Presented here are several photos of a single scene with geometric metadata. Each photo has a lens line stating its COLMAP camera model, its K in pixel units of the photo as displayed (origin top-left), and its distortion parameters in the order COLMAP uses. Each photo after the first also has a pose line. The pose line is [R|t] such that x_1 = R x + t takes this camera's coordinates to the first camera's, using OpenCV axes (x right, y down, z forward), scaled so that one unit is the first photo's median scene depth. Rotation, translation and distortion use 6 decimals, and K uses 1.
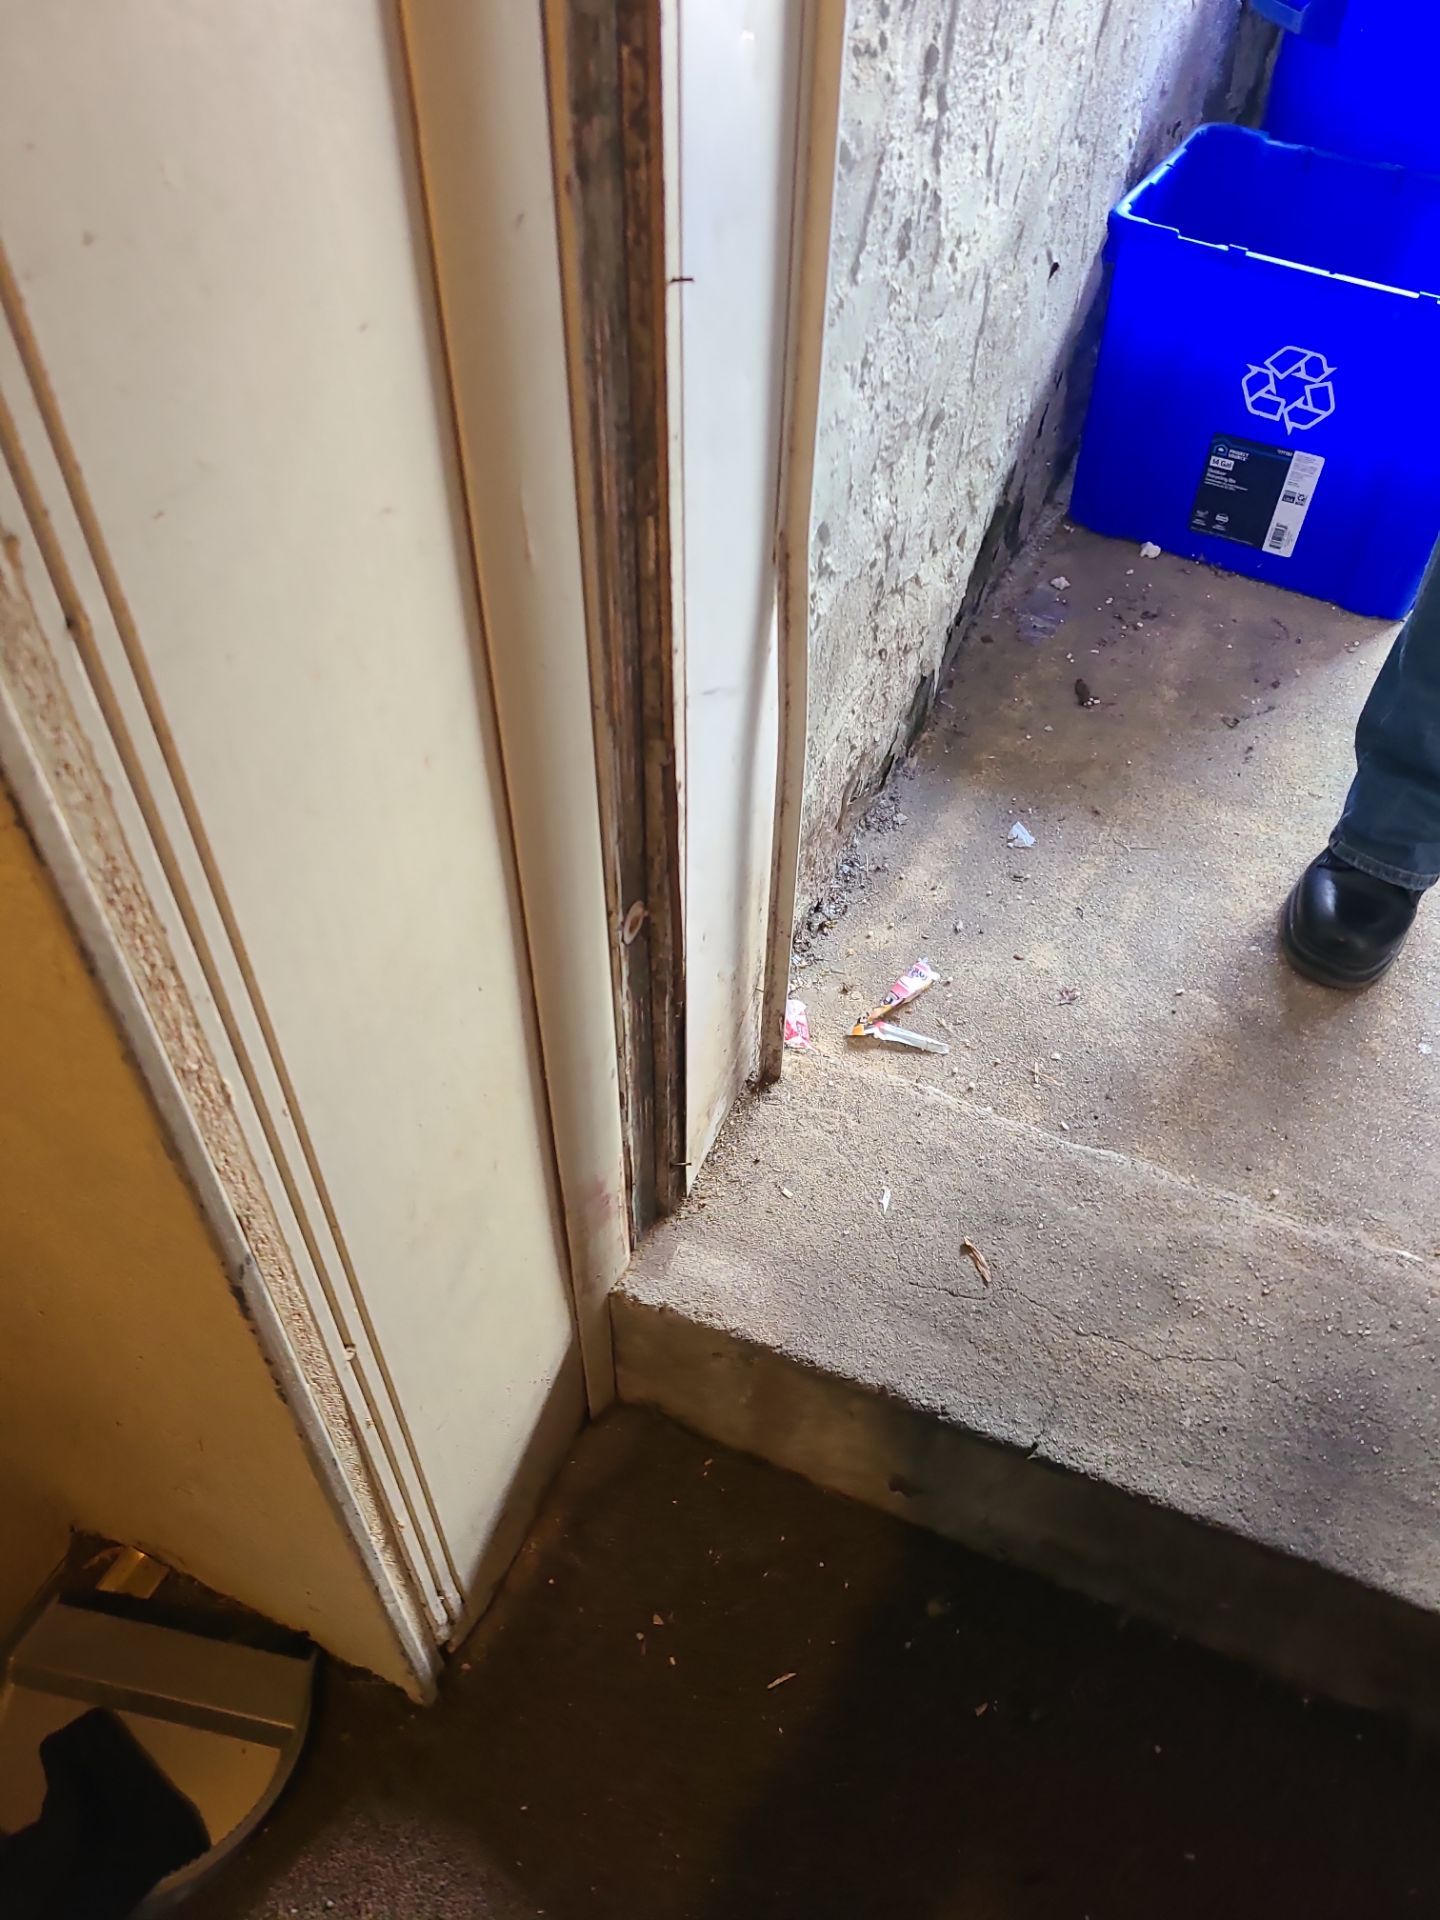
lens RADIAL K [[1447.7, 0, 712.0], [0, 1447.7, 984.2], [0, 0, 1]] dist [0.069284, -0.062681]
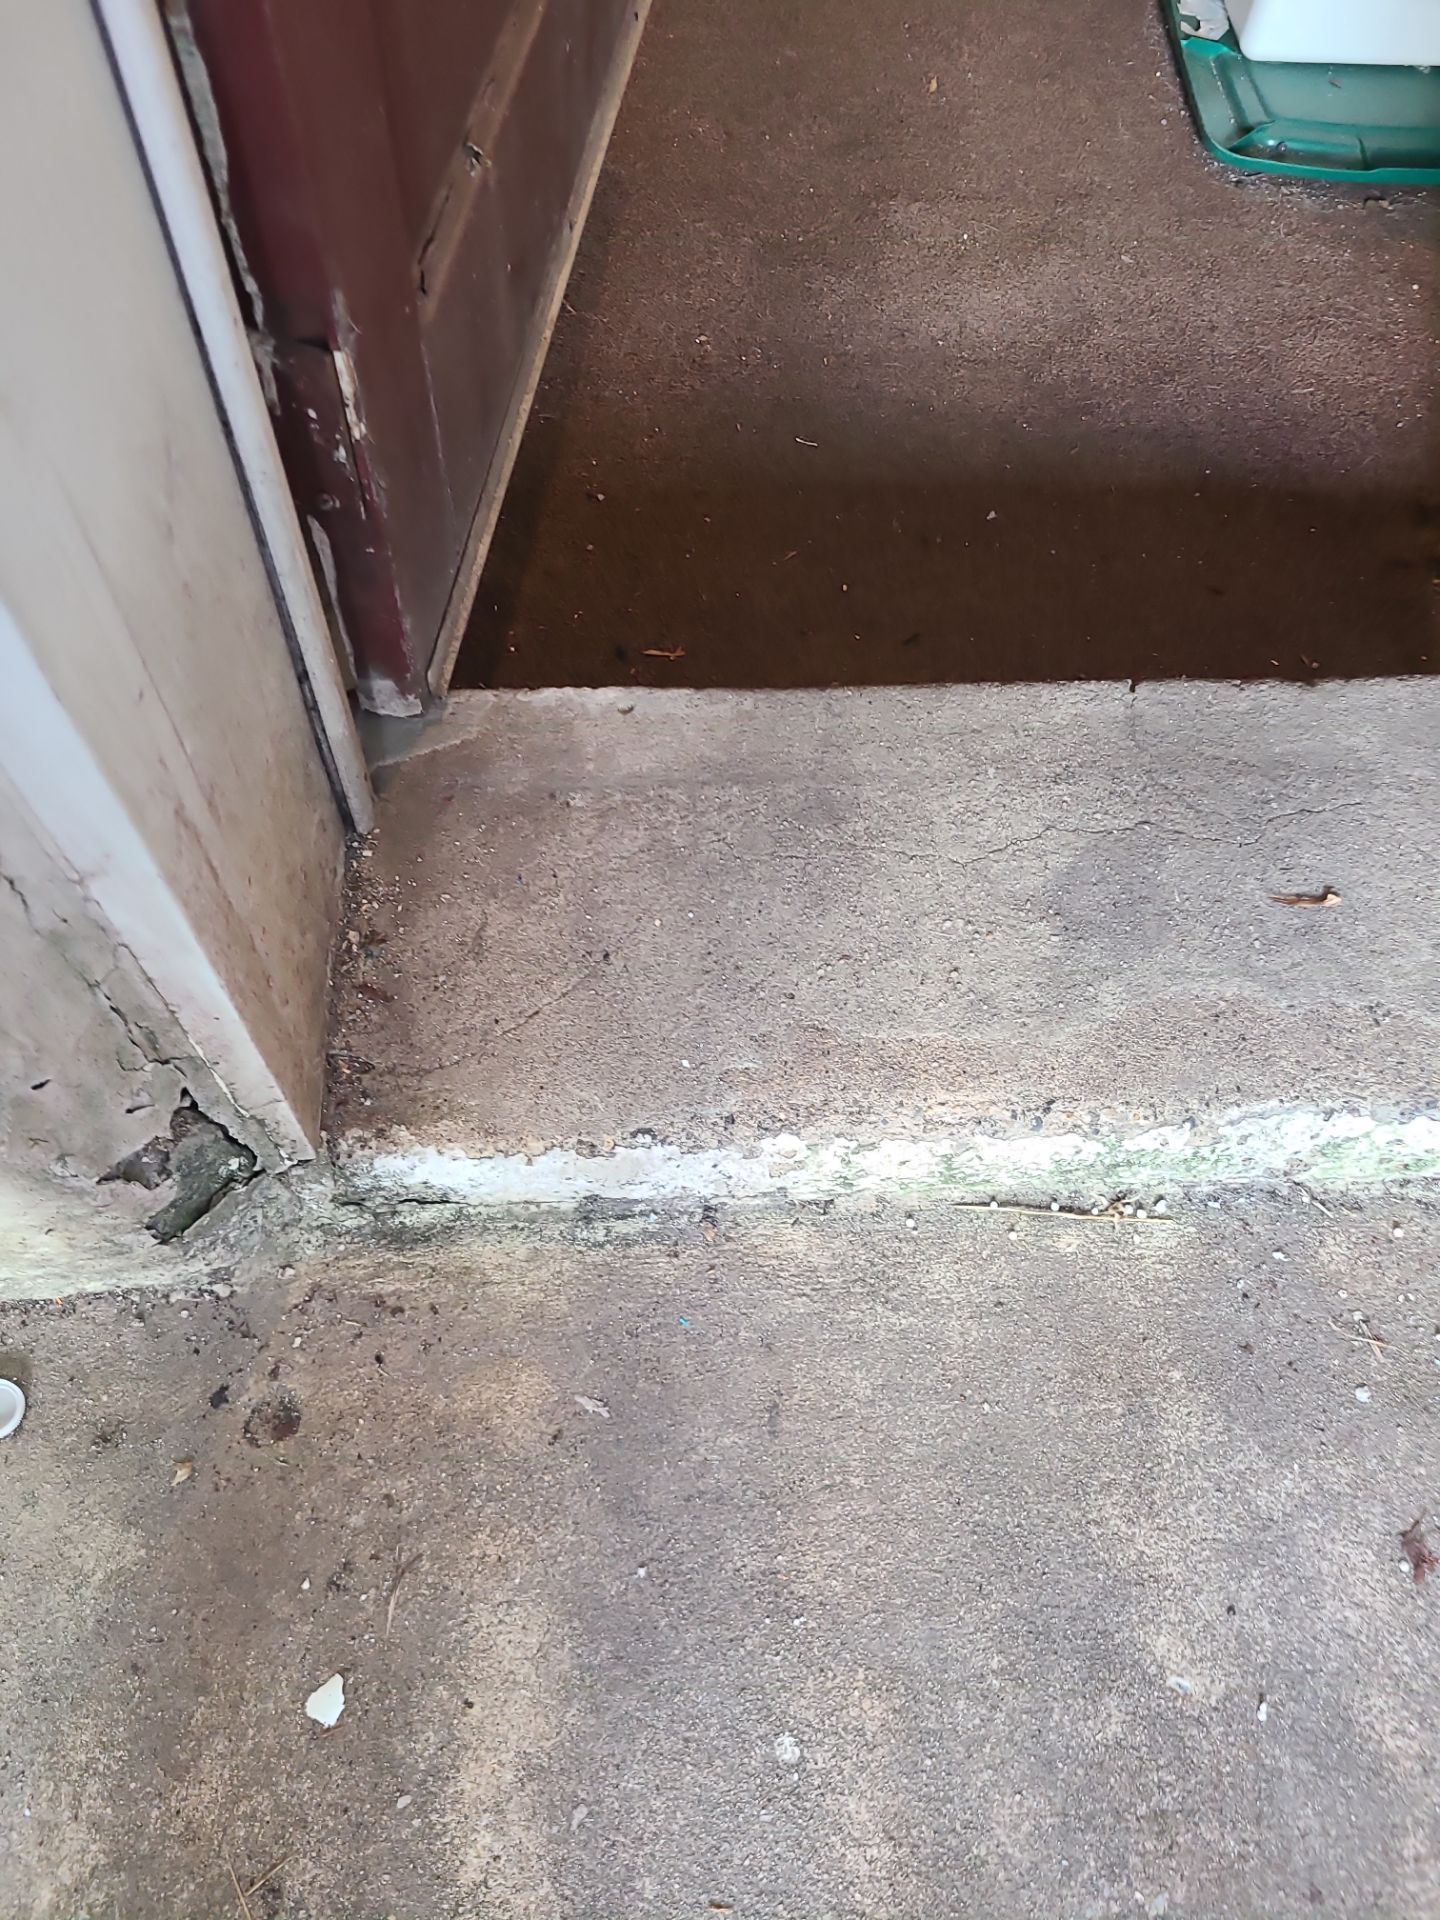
lens RADIAL K [[1447.7, 0, 712.0], [0, 1447.7, 984.2], [0, 0, 1]] dist [0.069284, -0.062681]
pose [[-0.905948, 0.357805, -0.226350, 0.664491], [-0.342095, -0.303613, 0.889264, -0.400358], [0.249460, 0.883060, 0.397461, 0.697904]]
